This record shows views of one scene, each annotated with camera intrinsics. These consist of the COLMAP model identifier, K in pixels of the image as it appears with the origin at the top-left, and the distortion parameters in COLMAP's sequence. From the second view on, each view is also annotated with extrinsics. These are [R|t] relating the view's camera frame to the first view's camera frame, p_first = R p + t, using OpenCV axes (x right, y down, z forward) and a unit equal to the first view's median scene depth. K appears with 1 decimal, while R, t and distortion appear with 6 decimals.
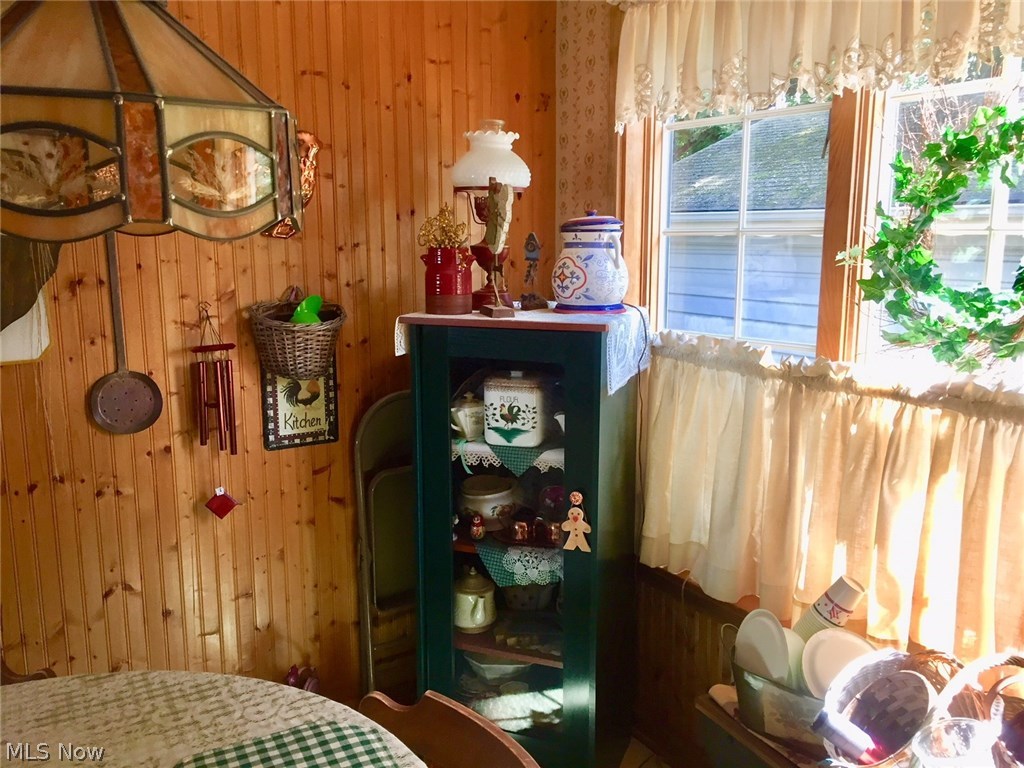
lens RADIAL K [[871.0, 0, 509.0], [0, 871.0, 383.7], [0, 0, 1]] dist [0.068643, -0.097340]
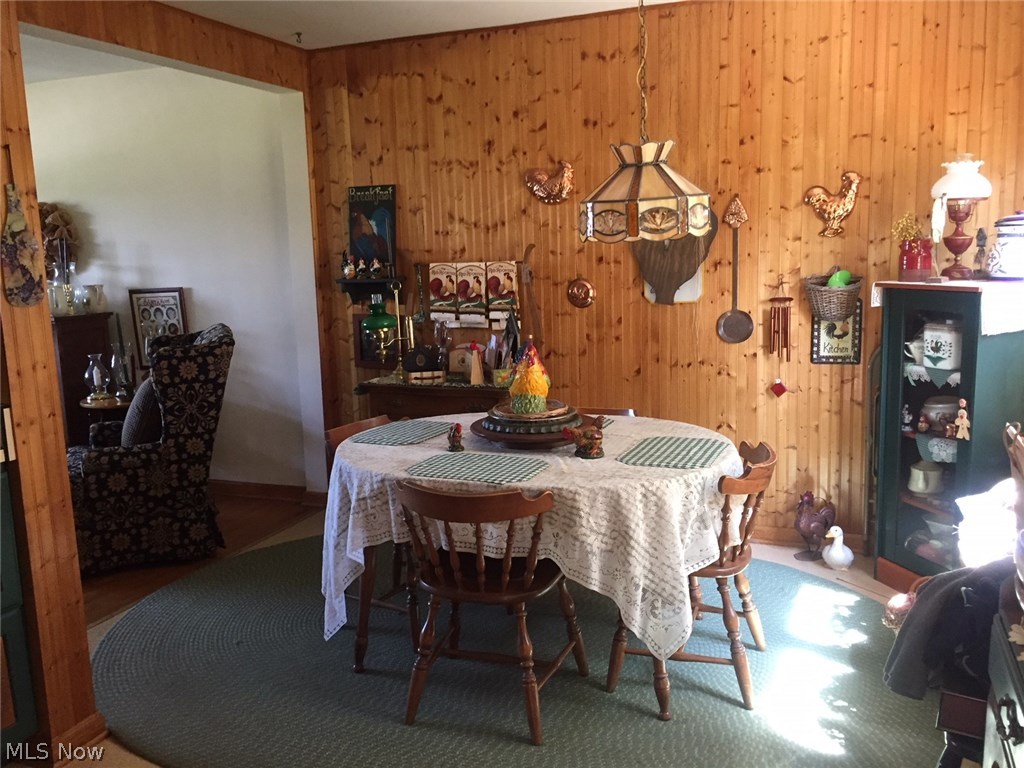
lens RADIAL K [[871.0, 0, 511.6], [0, 871.0, 382.5], [0, 0, 1]] dist [0.068643, -0.097340]
pose [[0.610432, 0.103520, -0.785275, 0.725859], [-0.104667, 0.993271, 0.049576, 0.092982], [0.785123, 0.051929, 0.617159, -0.511721]]
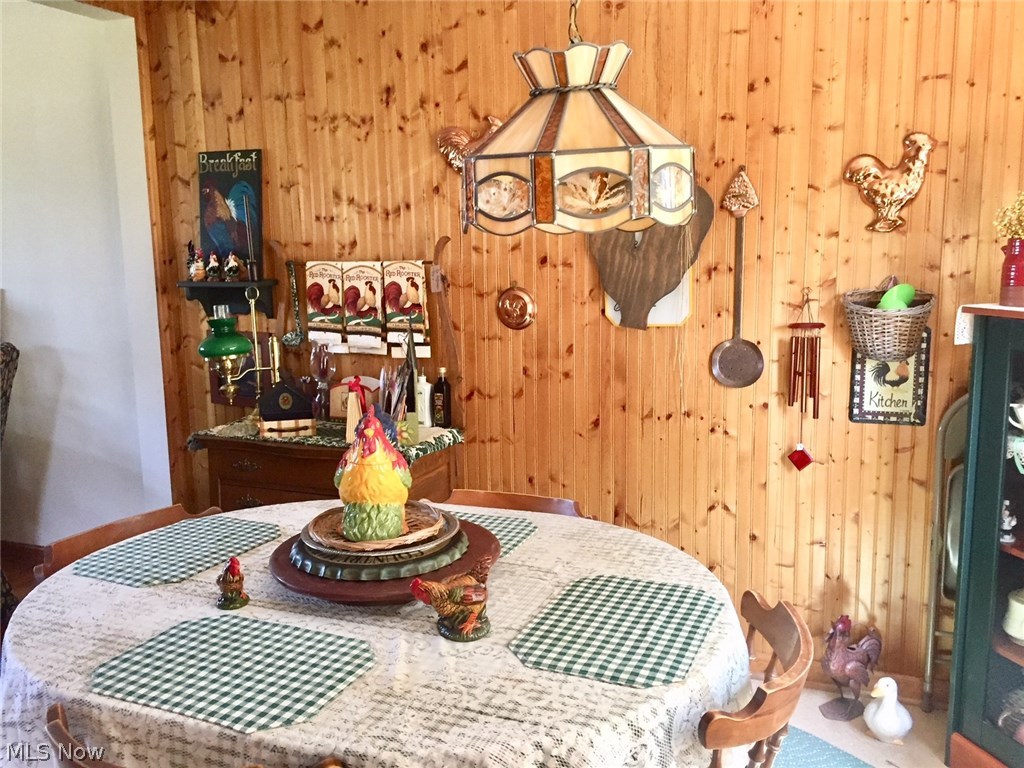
lens RADIAL K [[871.0, 0, 513.7], [0, 871.0, 382.6], [0, 0, 1]] dist [0.068643, -0.097340]
pose [[0.609871, 0.117800, -0.783696, 0.350307], [-0.119253, 0.991272, 0.056199, 0.015465], [0.783477, 0.059185, 0.618597, -0.041985]]
